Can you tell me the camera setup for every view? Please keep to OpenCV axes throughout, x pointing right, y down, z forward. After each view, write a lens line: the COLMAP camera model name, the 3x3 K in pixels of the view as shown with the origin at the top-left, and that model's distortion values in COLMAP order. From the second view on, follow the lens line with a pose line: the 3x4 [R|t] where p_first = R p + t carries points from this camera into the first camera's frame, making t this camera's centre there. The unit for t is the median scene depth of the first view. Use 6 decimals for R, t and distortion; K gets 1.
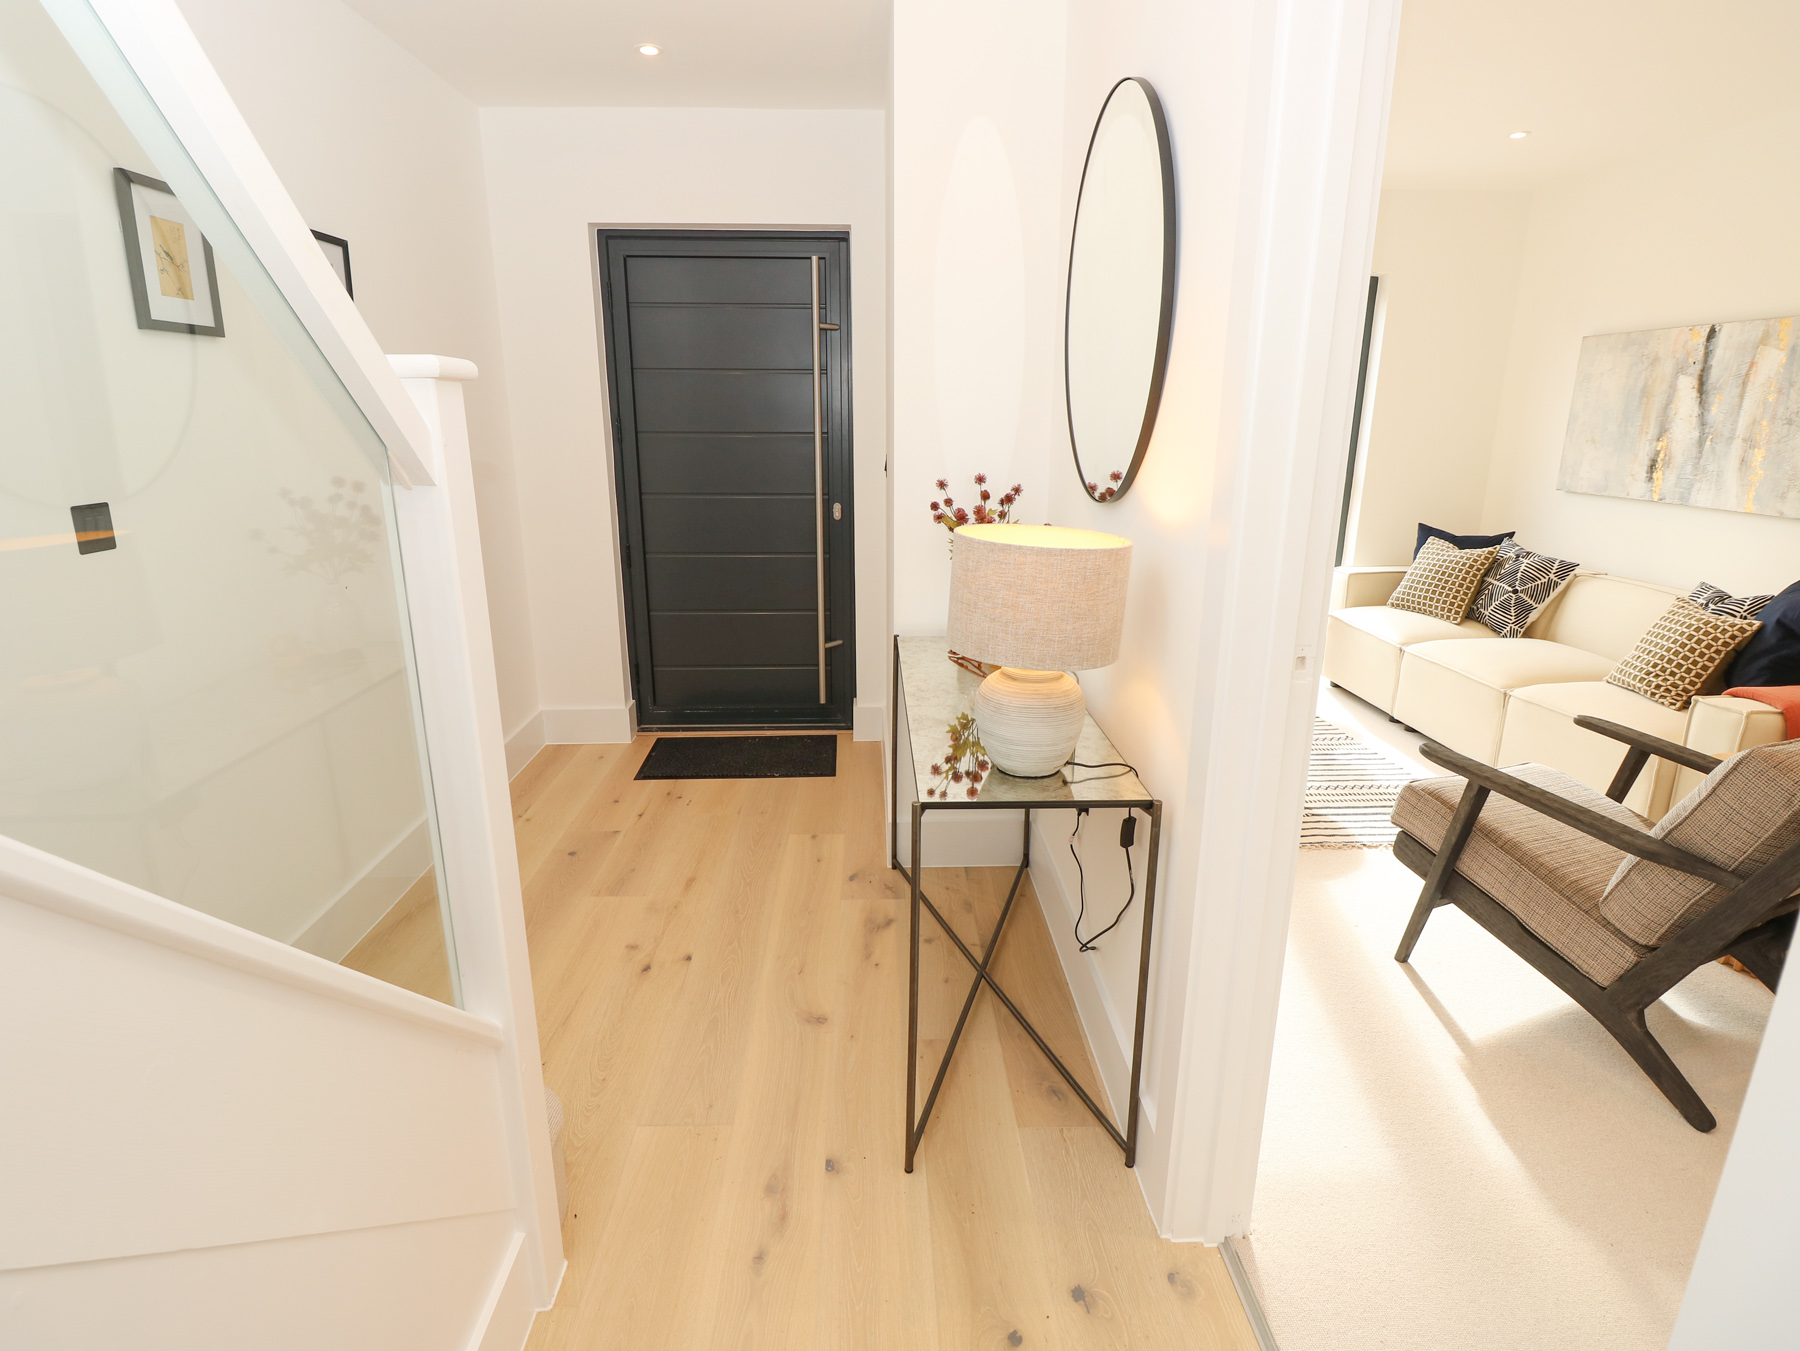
lens RADIAL K [[956.0, 0, 895.7], [0, 956.0, 667.9], [0, 0, 1]] dist [0.000268, -0.011115]
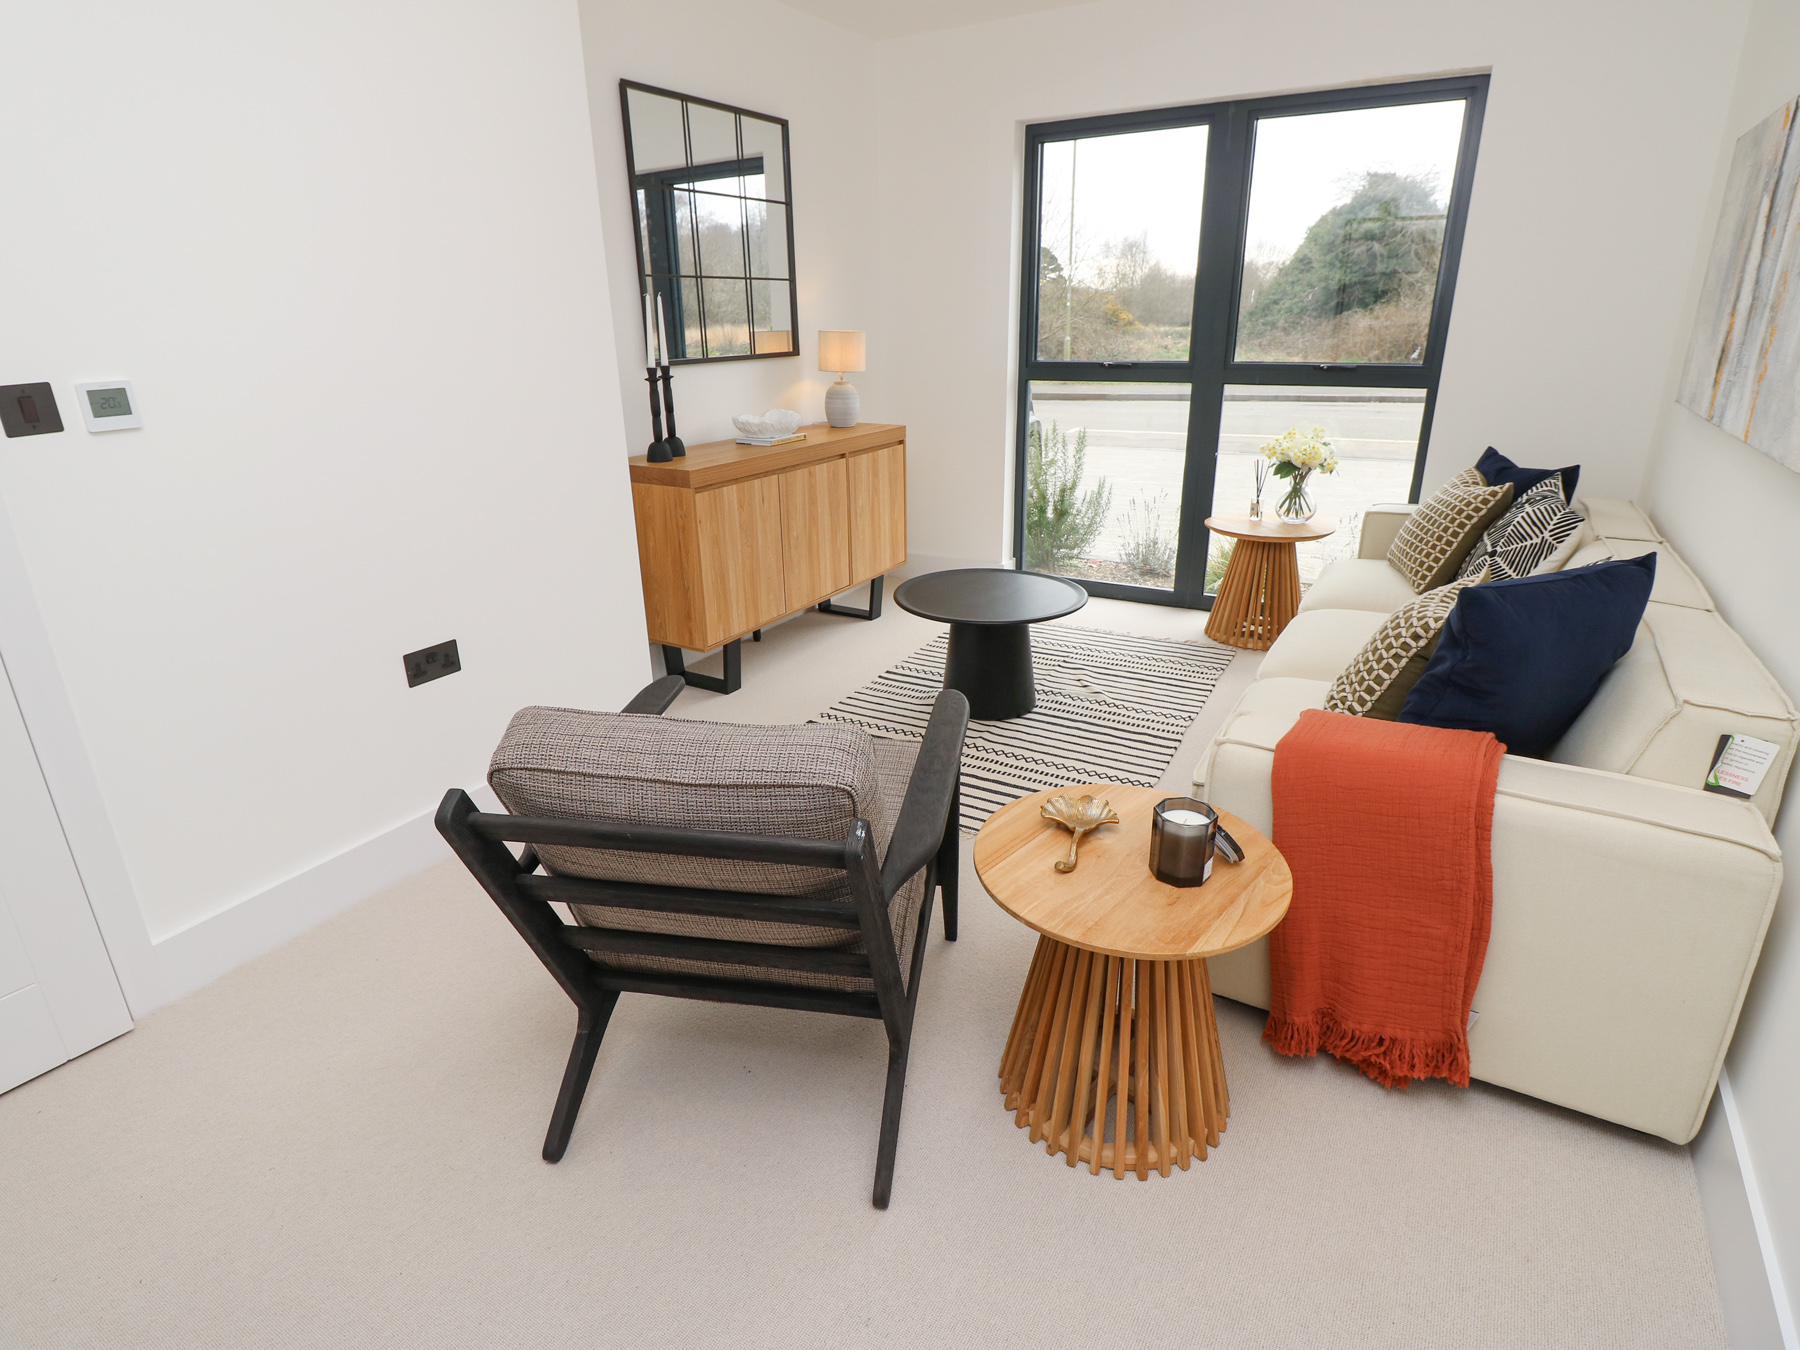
lens RADIAL K [[956.0, 0, 895.7], [0, 956.0, 667.4], [0, 0, 1]] dist [0.000268, -0.011115]
pose [[0.832366, 0.173822, -0.526263, 0.692710], [-0.125354, 0.983984, 0.126739, -0.035902], [0.539865, -0.039524, 0.840823, 0.226806]]
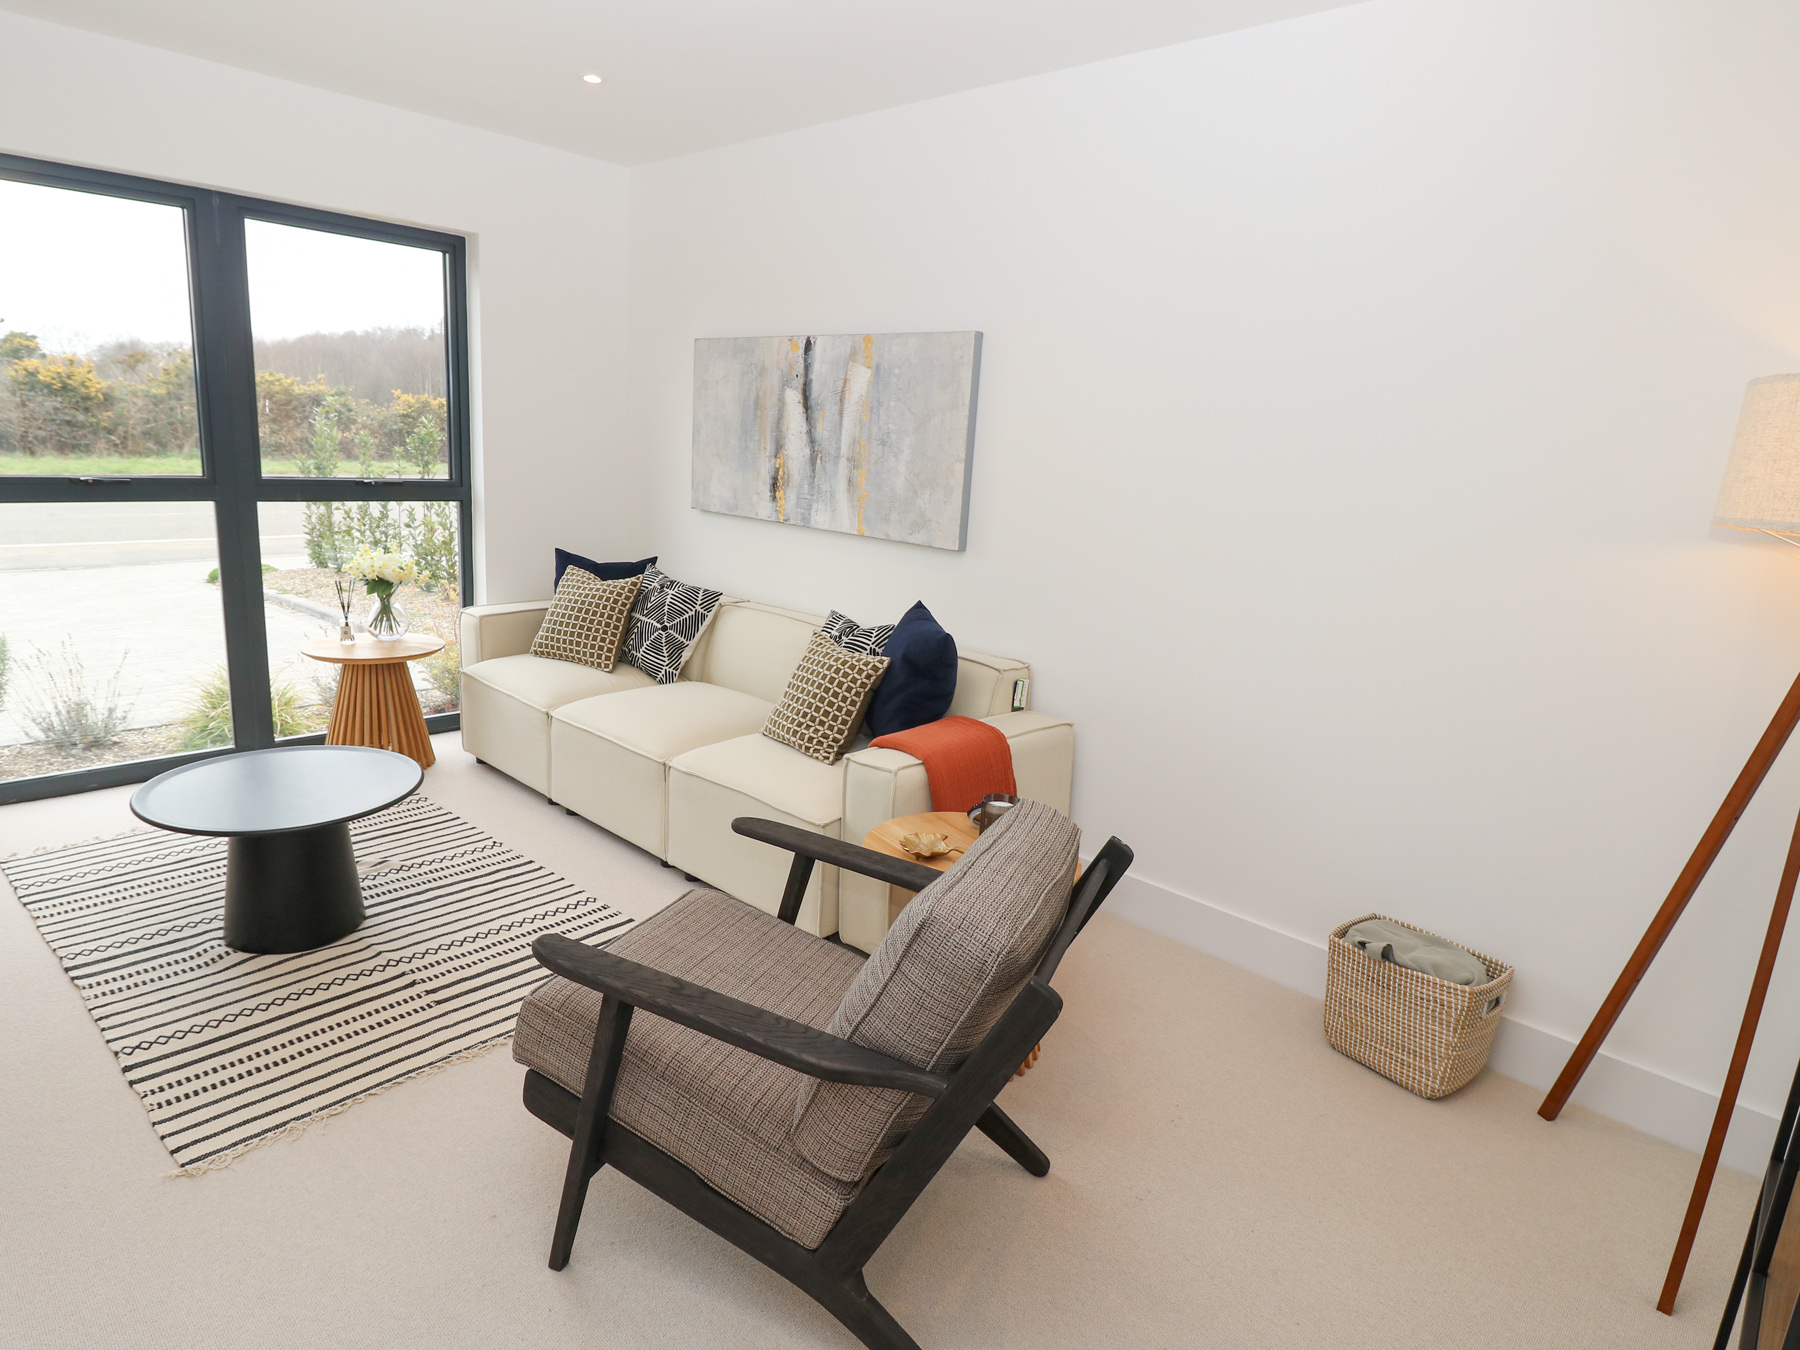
lens RADIAL K [[1025.0, 0, 900.0], [0, 1025.0, 675.0], [0, 0, 1]] dist [-0.019507, -0.000339]
pose [[0.711681, -0.121068, 0.691991, 0.162804], [0.123976, 0.991222, 0.045916, -0.056576], [-0.691476, 0.053112, 0.720444, 0.197920]]
